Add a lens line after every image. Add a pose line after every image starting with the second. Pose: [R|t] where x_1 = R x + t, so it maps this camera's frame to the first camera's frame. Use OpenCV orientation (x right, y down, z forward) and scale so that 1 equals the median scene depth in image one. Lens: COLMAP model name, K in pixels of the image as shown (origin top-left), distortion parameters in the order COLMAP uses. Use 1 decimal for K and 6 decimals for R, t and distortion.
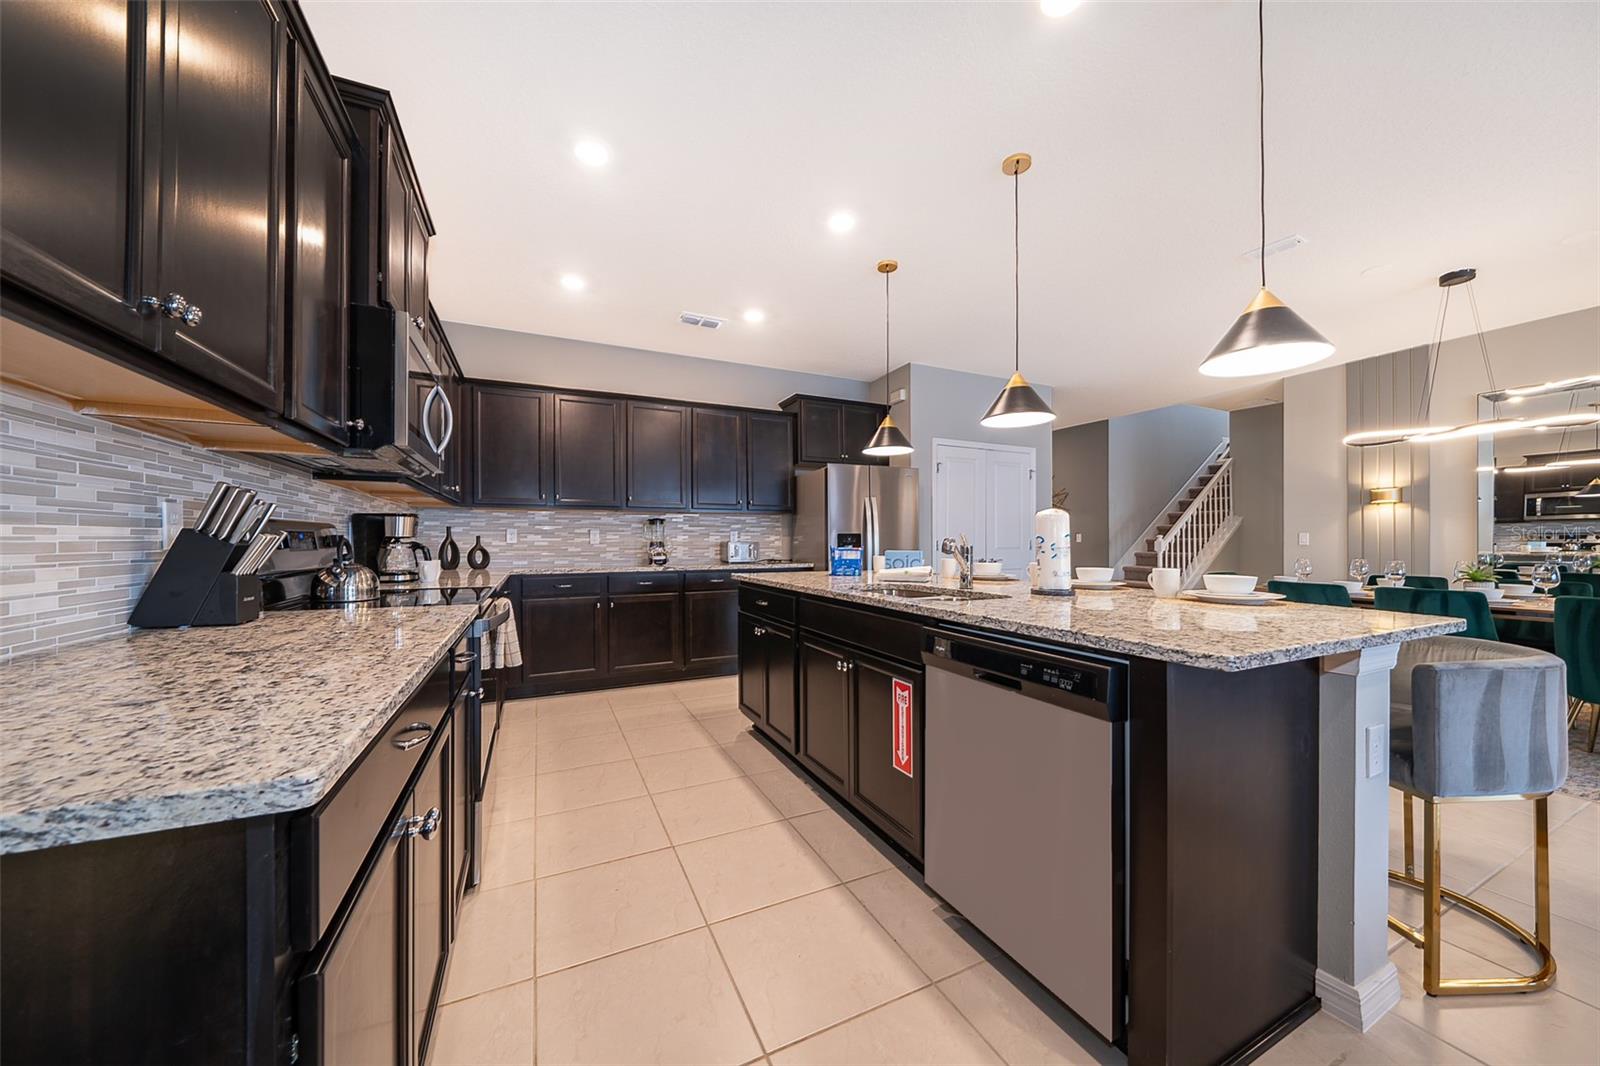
lens RADIAL K [[546.3, 0, 808.1], [0, 546.3, 538.2], [0, 0, 1]] dist [-0.000110, -0.000043]
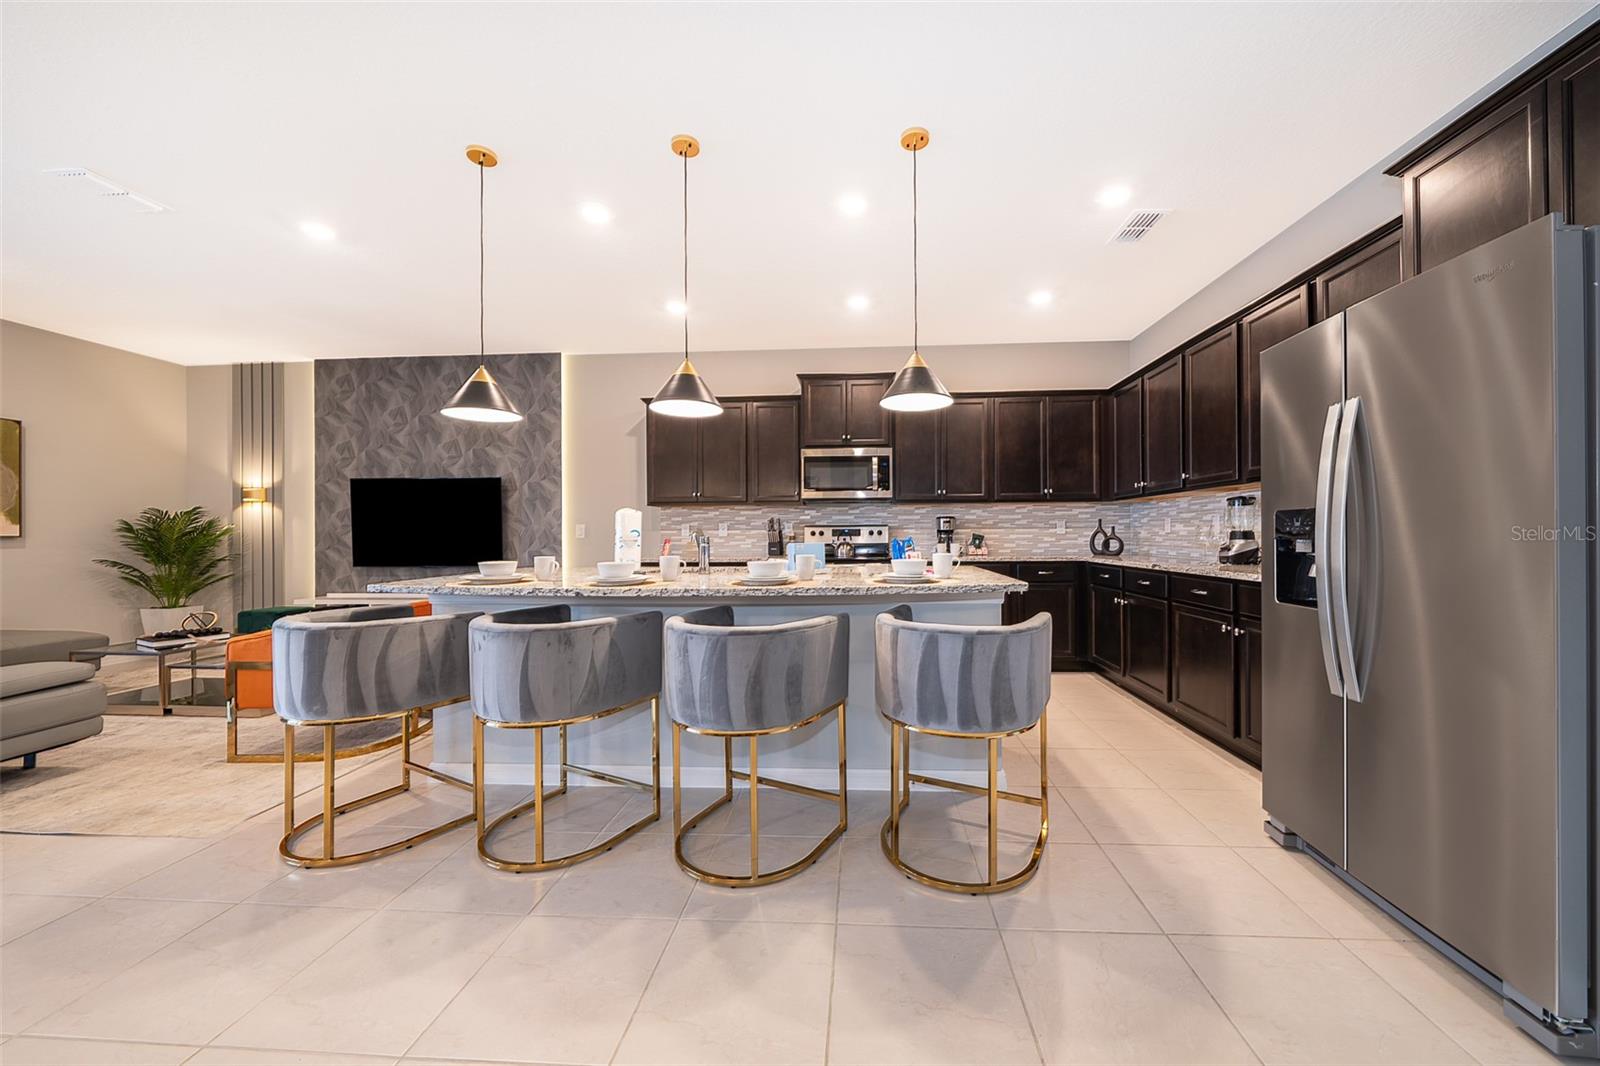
lens RADIAL K [[551.0, 0, 833.7], [0, 551.0, 532.9], [0, 0, 1]] dist [0.001113, -0.000012]
pose [[-0.484413, 0.003316, -0.874833, 0.659499], [0.012180, 0.999921, -0.002955, 0.005707], [0.874755, -0.012087, -0.484416, 1.022086]]
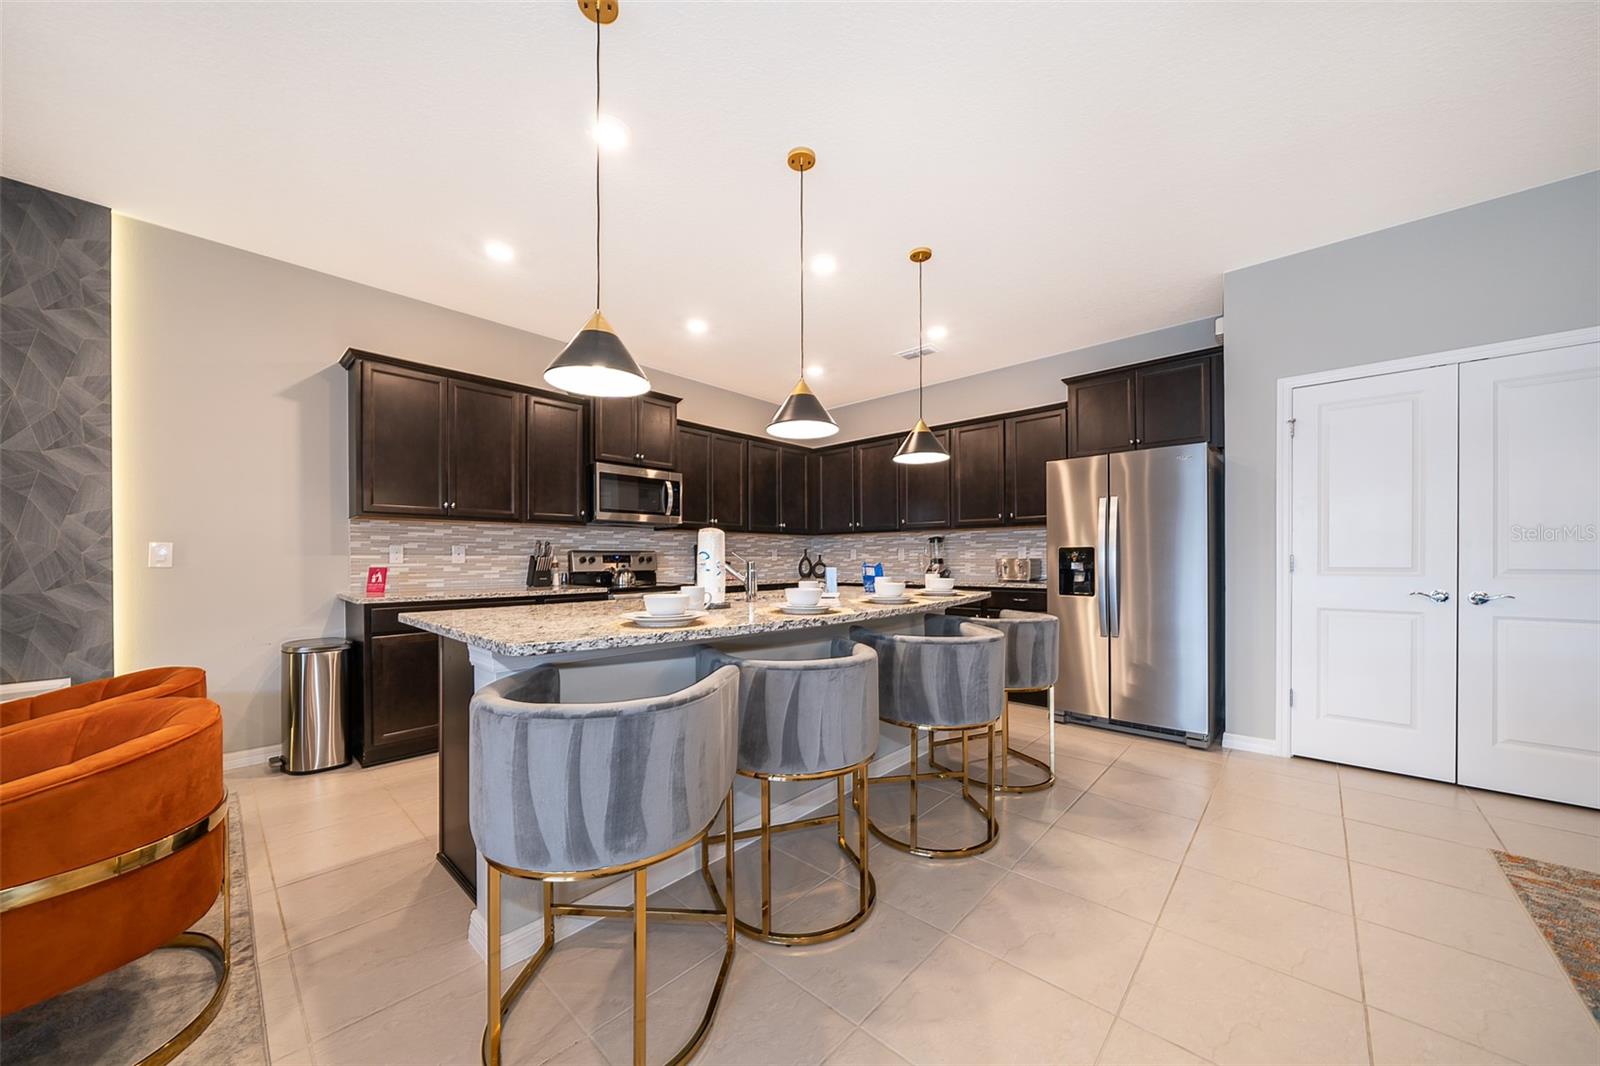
lens RADIAL K [[556.2, 0, 793.3], [0, 556.2, 561.7], [0, 0, 1]] dist [-0.000717, -0.000010]
pose [[0.360006, 0.003233, -0.932944, 0.756169], [0.009373, 0.999931, 0.007082, 0.002706], [0.932903, -0.011295, 0.359951, 0.381464]]
